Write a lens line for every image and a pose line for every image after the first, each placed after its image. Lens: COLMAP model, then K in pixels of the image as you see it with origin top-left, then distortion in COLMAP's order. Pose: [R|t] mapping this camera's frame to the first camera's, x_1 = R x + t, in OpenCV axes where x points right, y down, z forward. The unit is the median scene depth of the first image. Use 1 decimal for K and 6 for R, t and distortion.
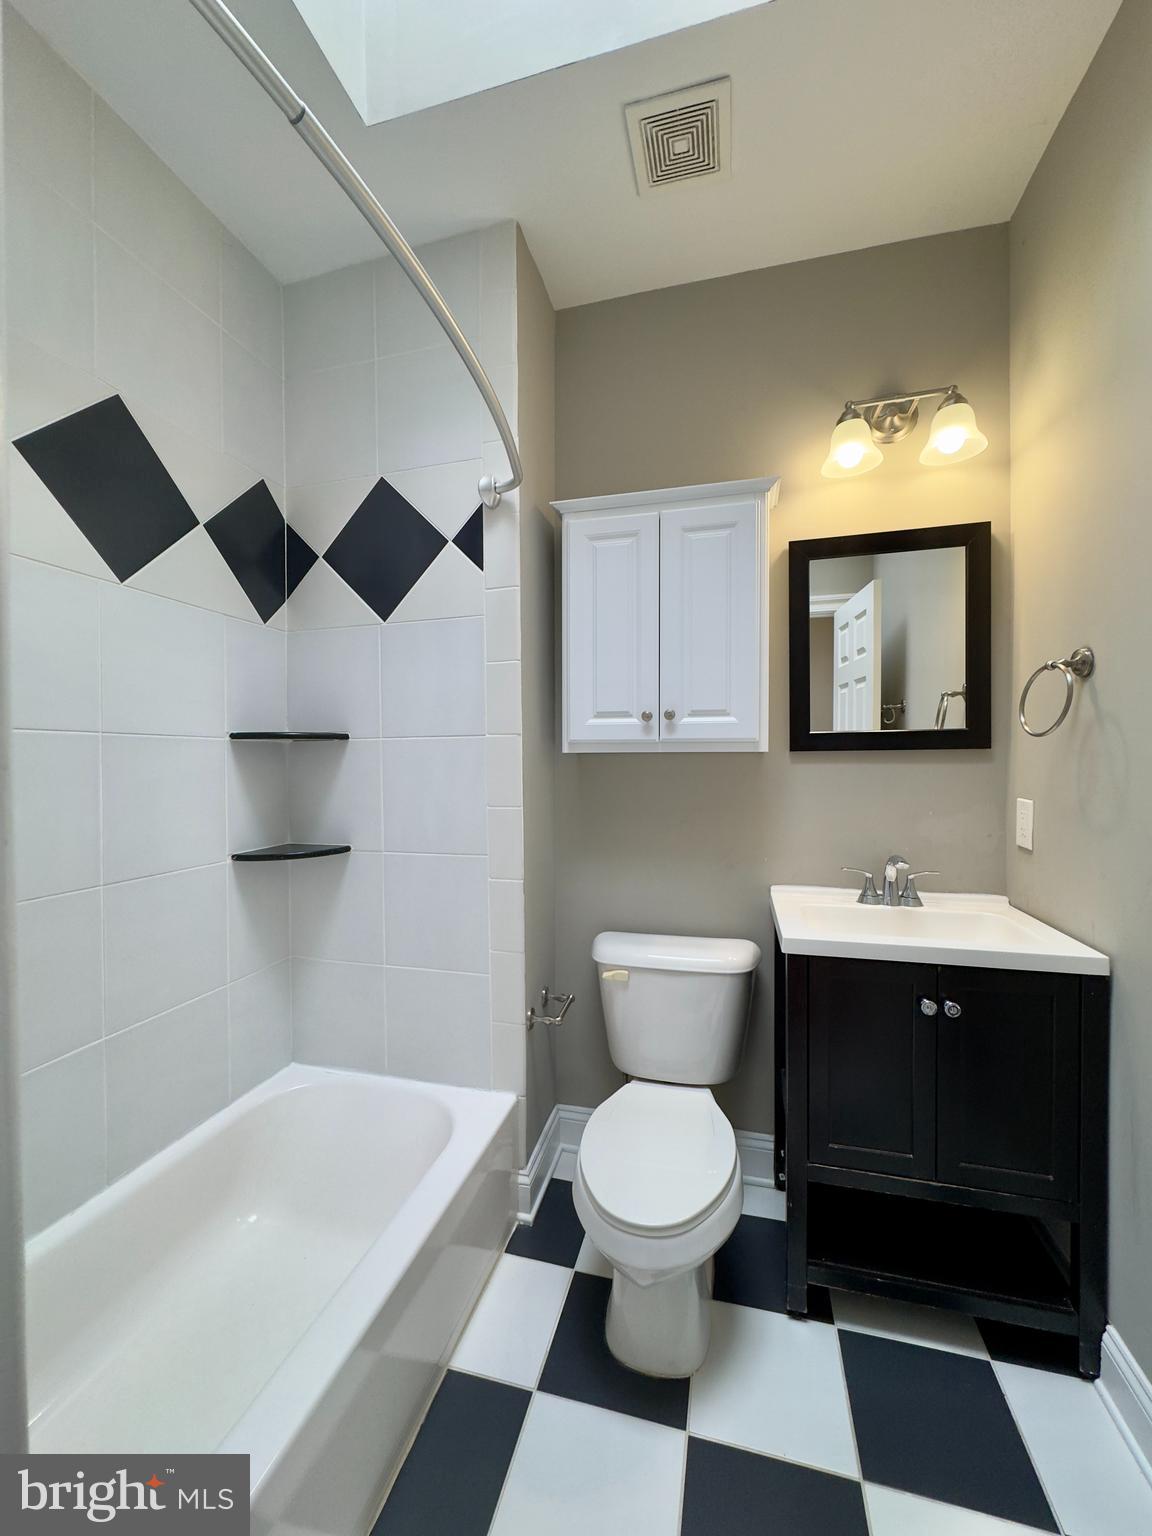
lens RADIAL K [[608.6, 0, 580.4], [0, 608.6, 764.3], [0, 0, 1]] dist [-0.006568, -0.000052]
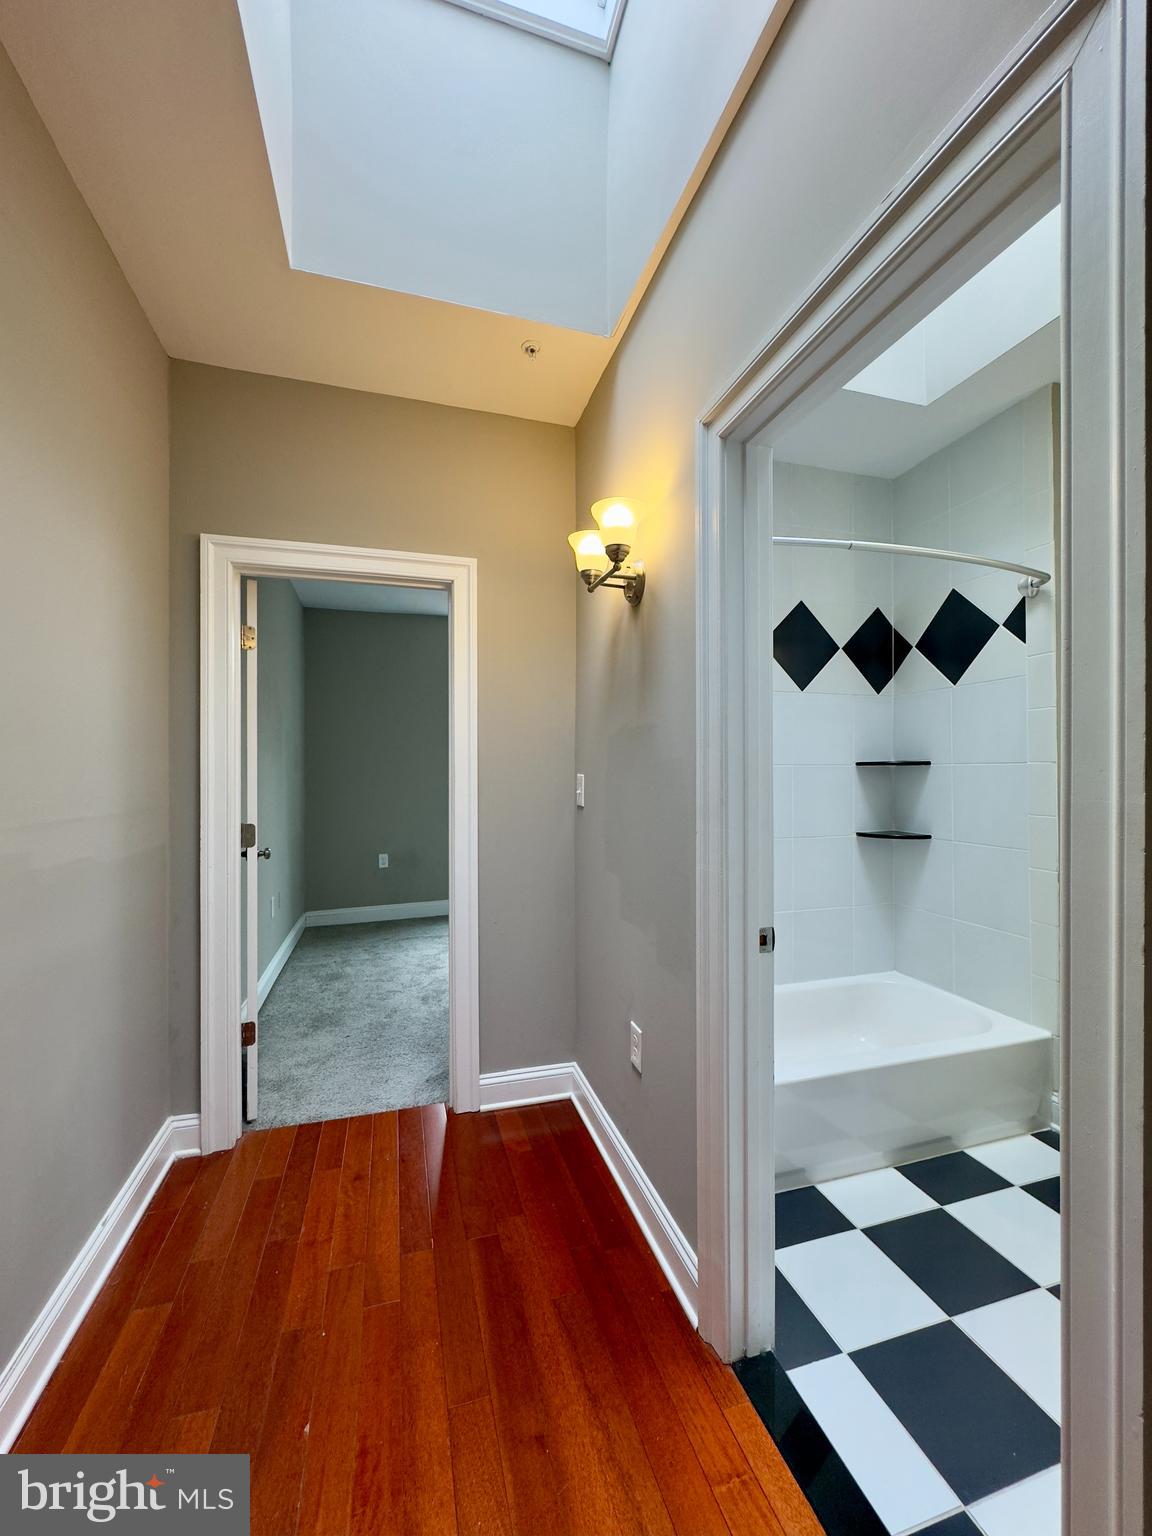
lens RADIAL K [[608.6, 0, 576.7], [0, 608.6, 768.6], [0, 0, 1]] dist [-0.006568, -0.000052]
pose [[0.523534, 0.003735, -0.851997, 0.464301], [-0.009555, 0.999953, -0.001488, -0.022081], [0.851951, 0.008920, 0.523545, -0.567216]]
